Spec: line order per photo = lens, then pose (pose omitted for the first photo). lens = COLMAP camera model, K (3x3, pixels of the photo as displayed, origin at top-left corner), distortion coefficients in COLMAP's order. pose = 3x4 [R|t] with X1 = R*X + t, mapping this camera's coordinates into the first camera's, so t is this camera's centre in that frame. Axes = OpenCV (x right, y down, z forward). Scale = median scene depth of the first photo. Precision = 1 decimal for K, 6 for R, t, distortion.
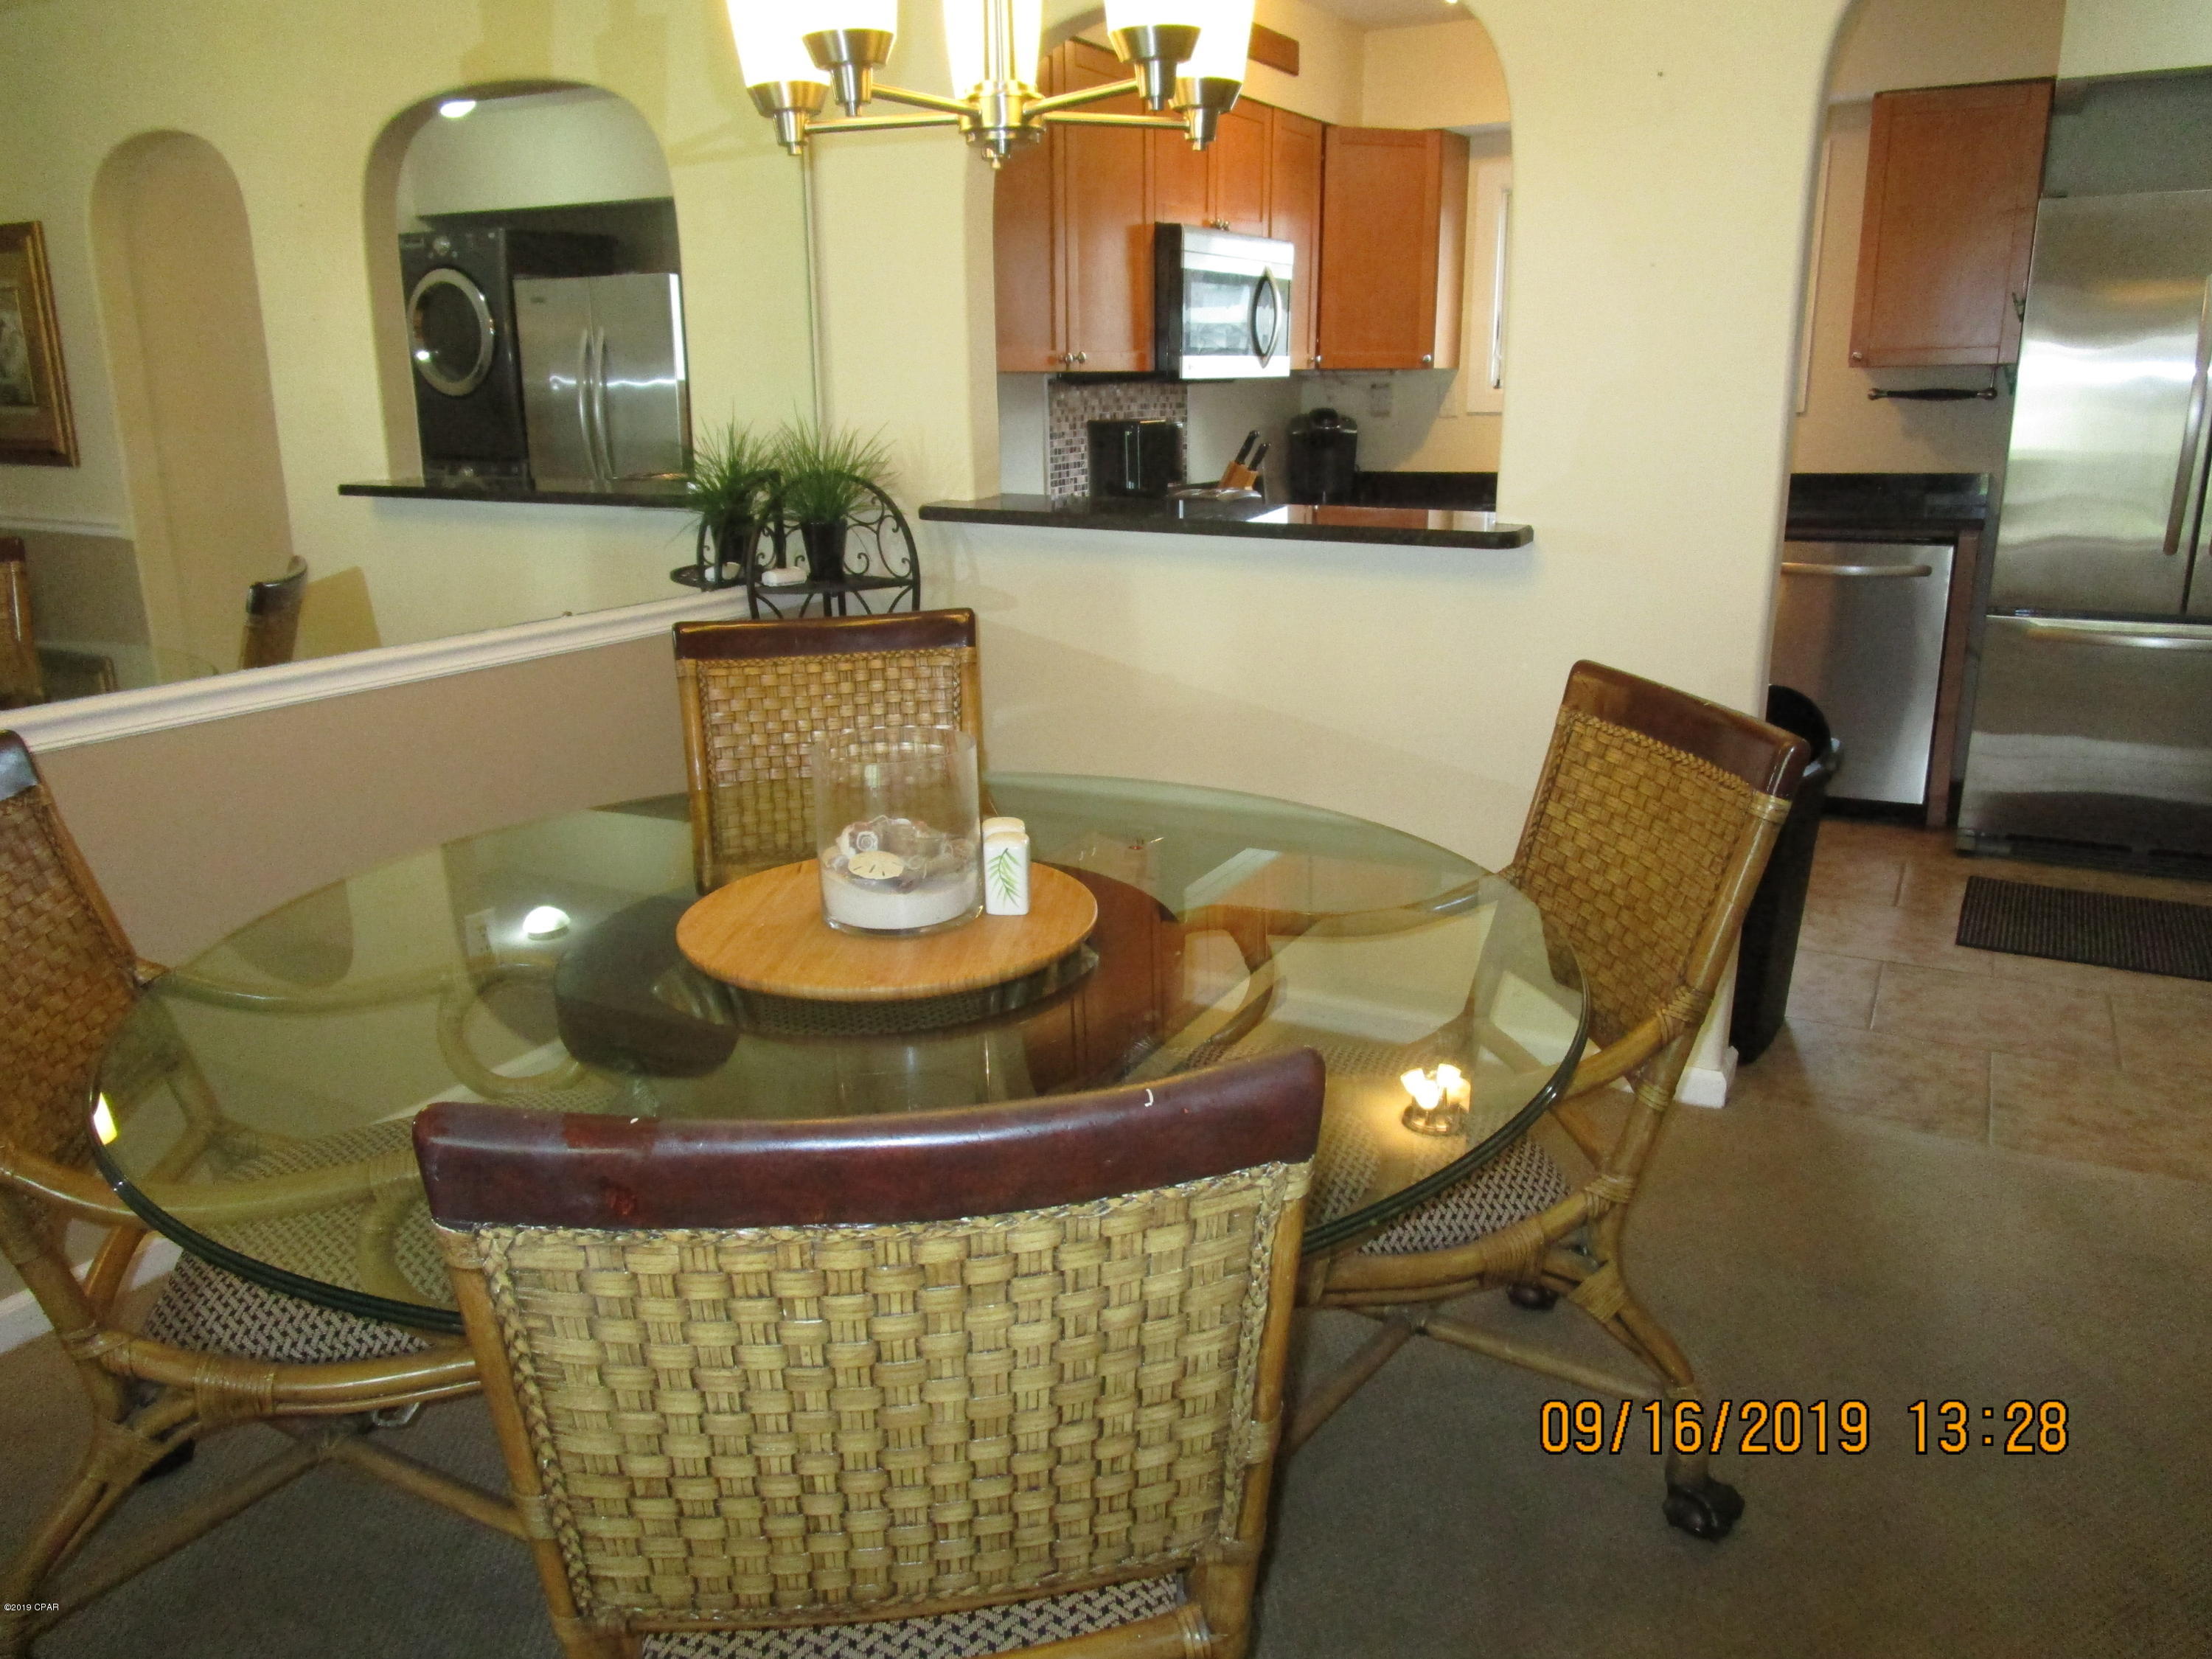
lens RADIAL K [[1606.3, 0, 1106.0], [0, 1606.3, 829.5], [0, 0, 1]] dist [0.003674, -0.001440]
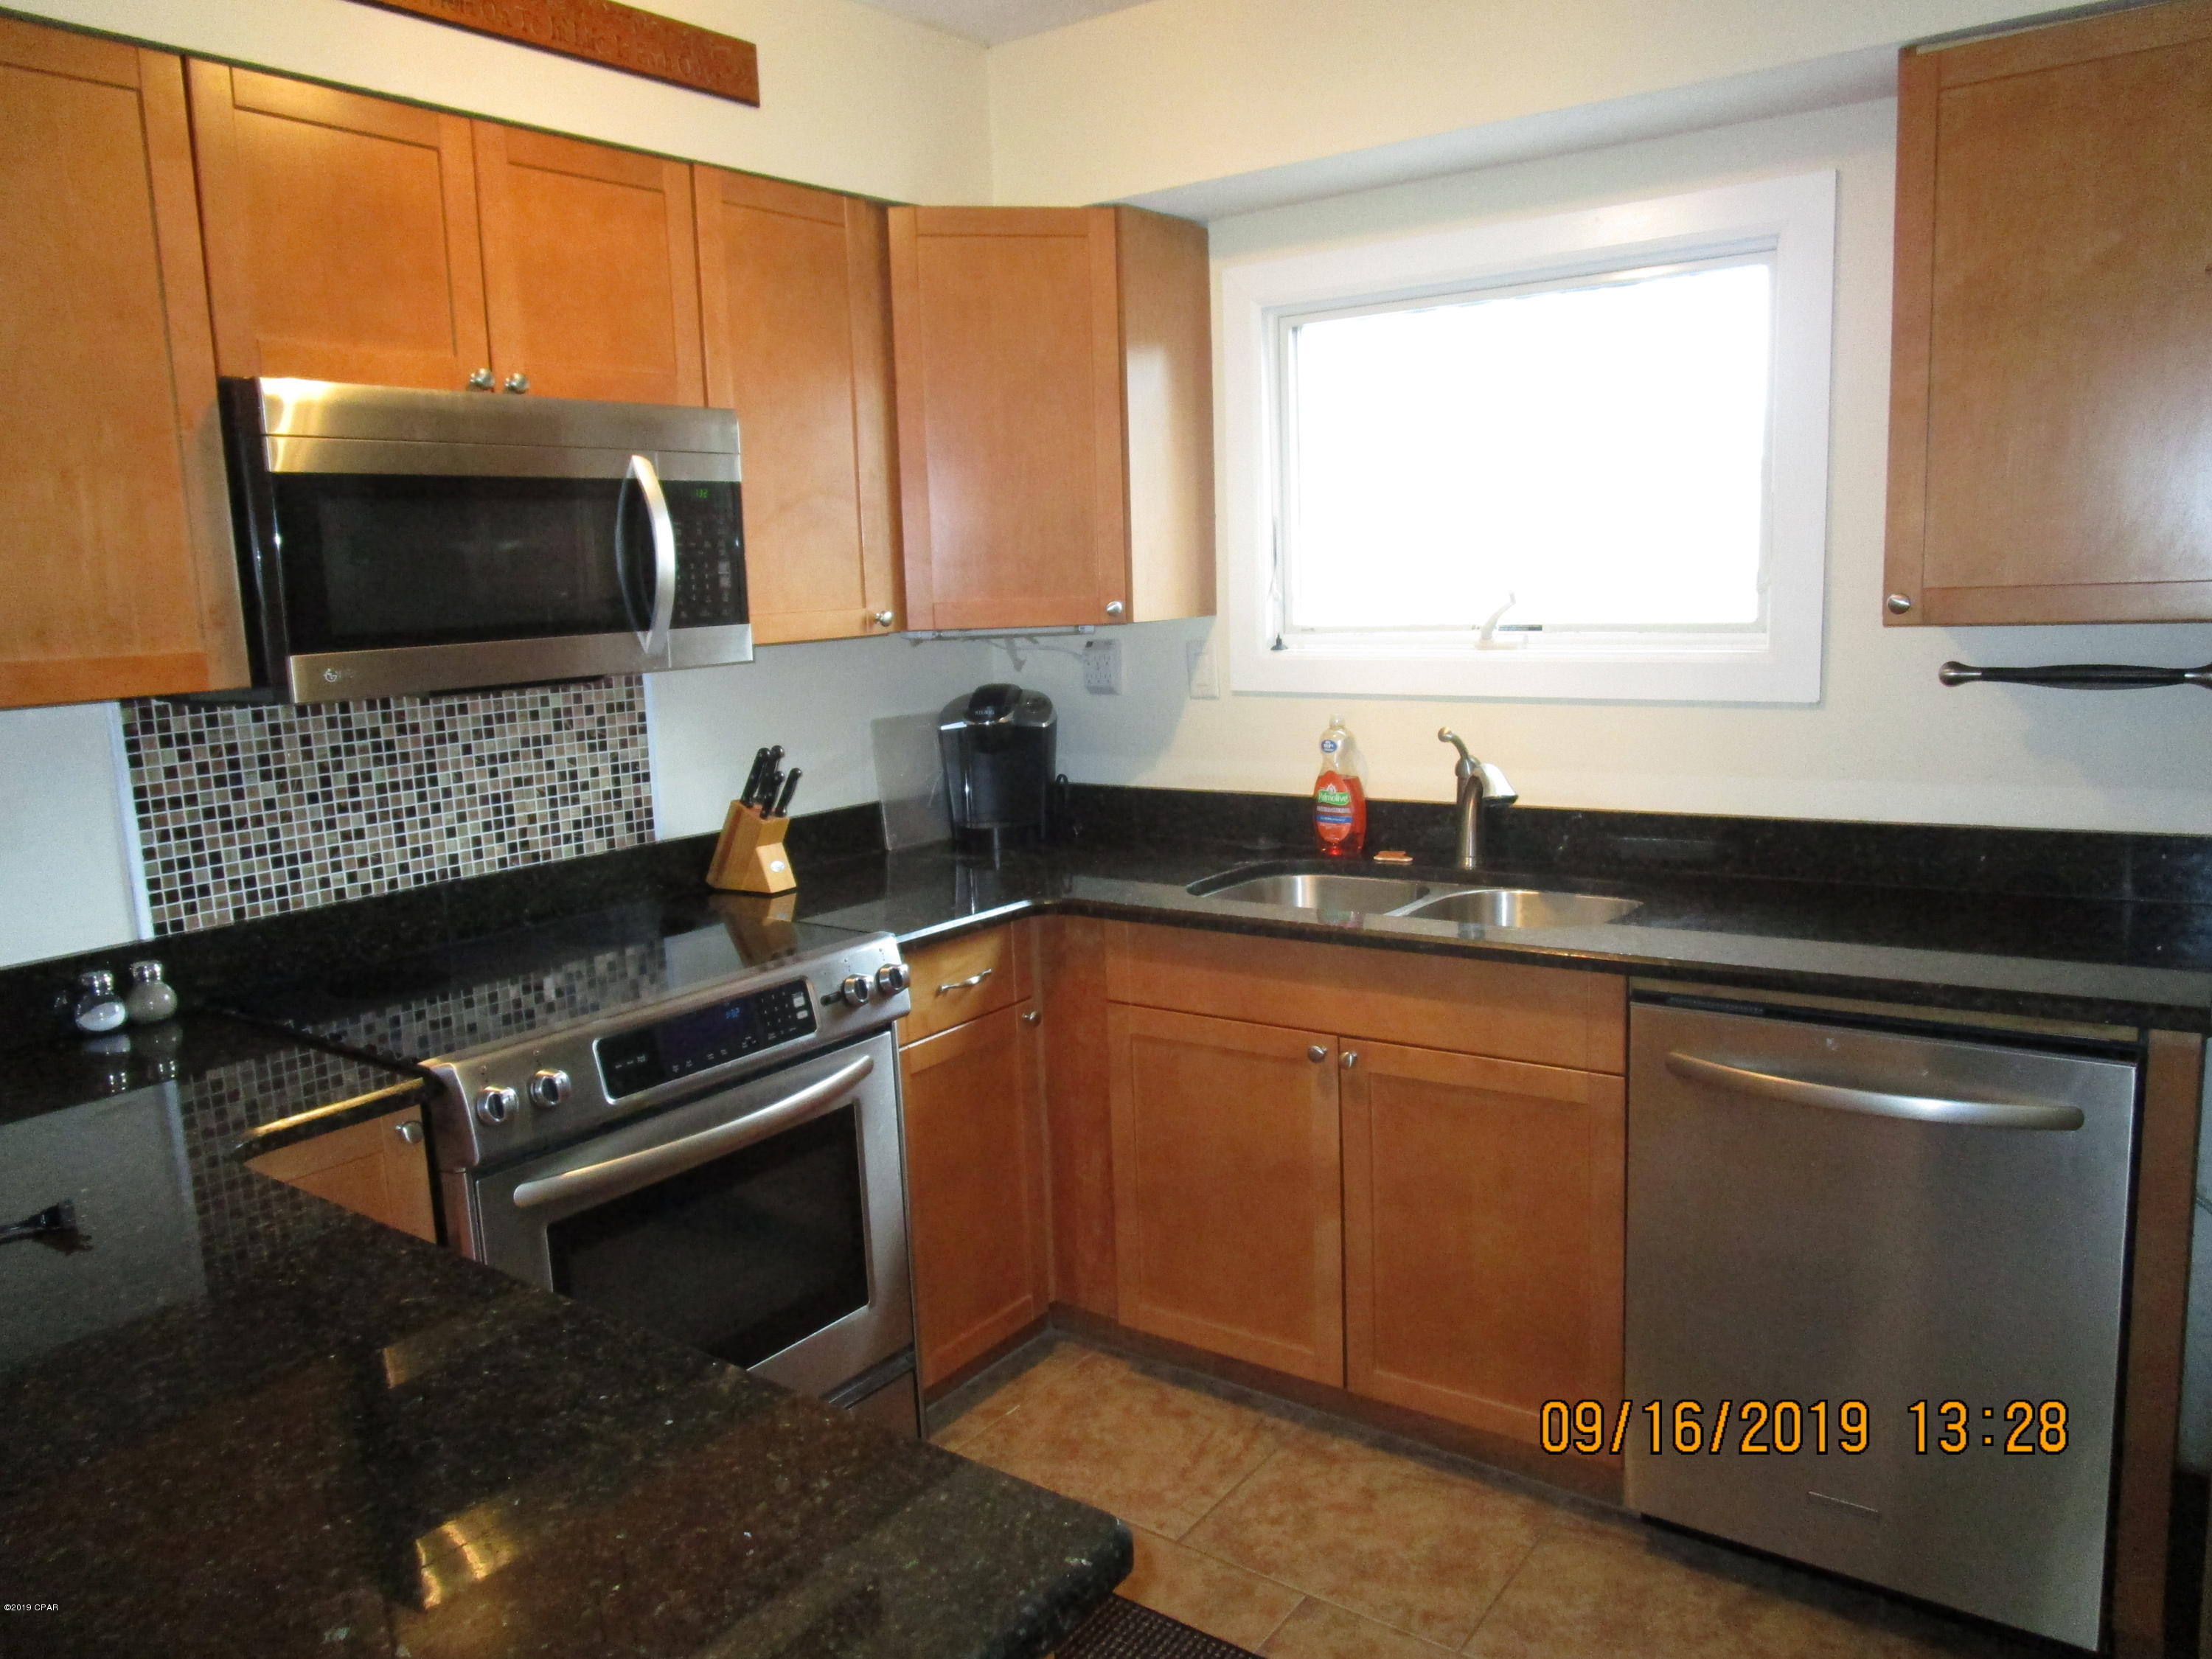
lens RADIAL K [[1606.3, 0, 1106.0], [0, 1606.3, 829.5], [0, 0, 1]] dist [0.003674, -0.001440]
pose [[0.992700, -0.002598, -0.120584, 0.264440], [-0.010490, 0.994121, -0.107770, -0.158008], [0.120155, 0.108248, 0.986836, 0.466223]]
